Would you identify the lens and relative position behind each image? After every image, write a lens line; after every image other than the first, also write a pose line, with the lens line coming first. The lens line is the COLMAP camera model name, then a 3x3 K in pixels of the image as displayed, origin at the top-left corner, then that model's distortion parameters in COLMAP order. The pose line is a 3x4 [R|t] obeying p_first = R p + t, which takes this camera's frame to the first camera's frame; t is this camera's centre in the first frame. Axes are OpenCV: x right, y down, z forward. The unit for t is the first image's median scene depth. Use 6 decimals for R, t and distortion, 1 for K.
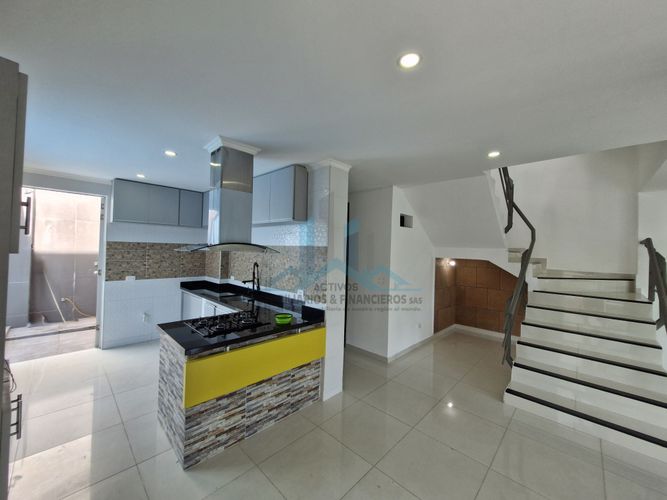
lens RADIAL K [[260.9, 0, 333.1], [0, 260.9, 247.0], [0, 0, 1]] dist [0.000878, -0.001147]
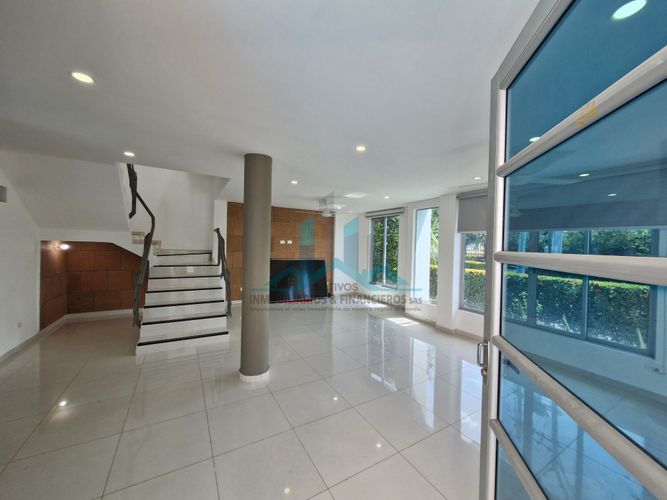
lens RADIAL K [[260.9, 0, 332.3], [0, 260.9, 247.5], [0, 0, 1]] dist [0.000878, -0.001147]
pose [[0.276495, -0.032857, 0.960453, -0.188070], [-0.033336, 0.998486, 0.043755, -0.005584], [-0.960437, -0.044115, 0.274982, -0.160187]]
